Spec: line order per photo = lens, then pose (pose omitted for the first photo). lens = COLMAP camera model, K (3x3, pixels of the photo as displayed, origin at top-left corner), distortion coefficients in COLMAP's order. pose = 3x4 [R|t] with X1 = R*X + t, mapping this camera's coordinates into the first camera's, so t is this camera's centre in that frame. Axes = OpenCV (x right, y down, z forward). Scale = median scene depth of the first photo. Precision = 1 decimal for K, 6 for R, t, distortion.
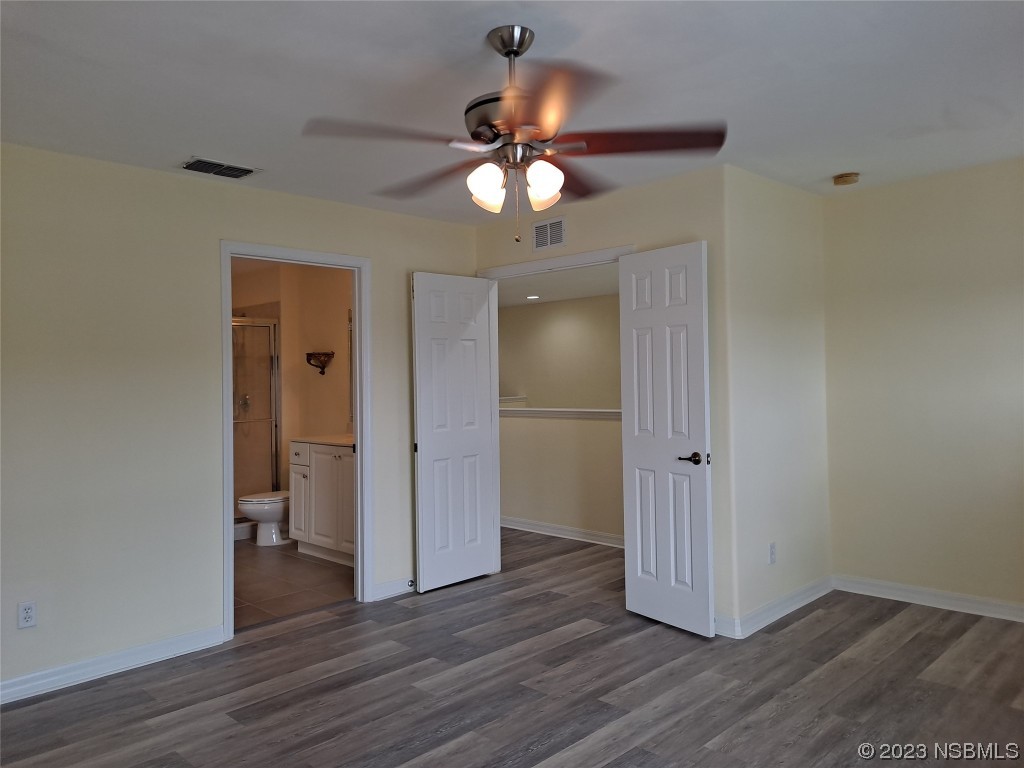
lens RADIAL K [[746.1, 0, 507.9], [0, 746.1, 379.2], [0, 0, 1]] dist [0.047232, -0.034562]
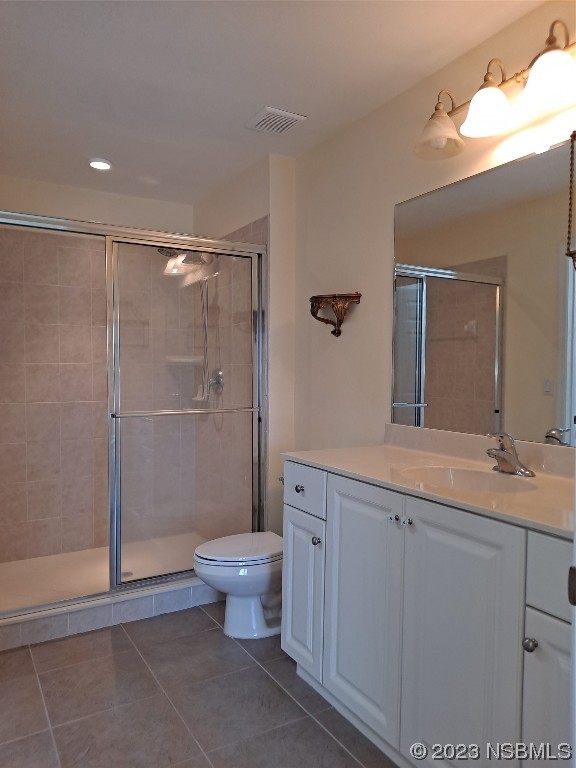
lens RADIAL K [[559.5, 0, 290.2], [0, 559.5, 384.0], [0, 0, 1]] dist [0.047232, -0.034562]
pose [[0.969483, 0.023482, -0.244032, -0.180320], [-0.016845, 0.999430, 0.029251, 0.019623], [0.244579, -0.024247, 0.969326, 0.583956]]
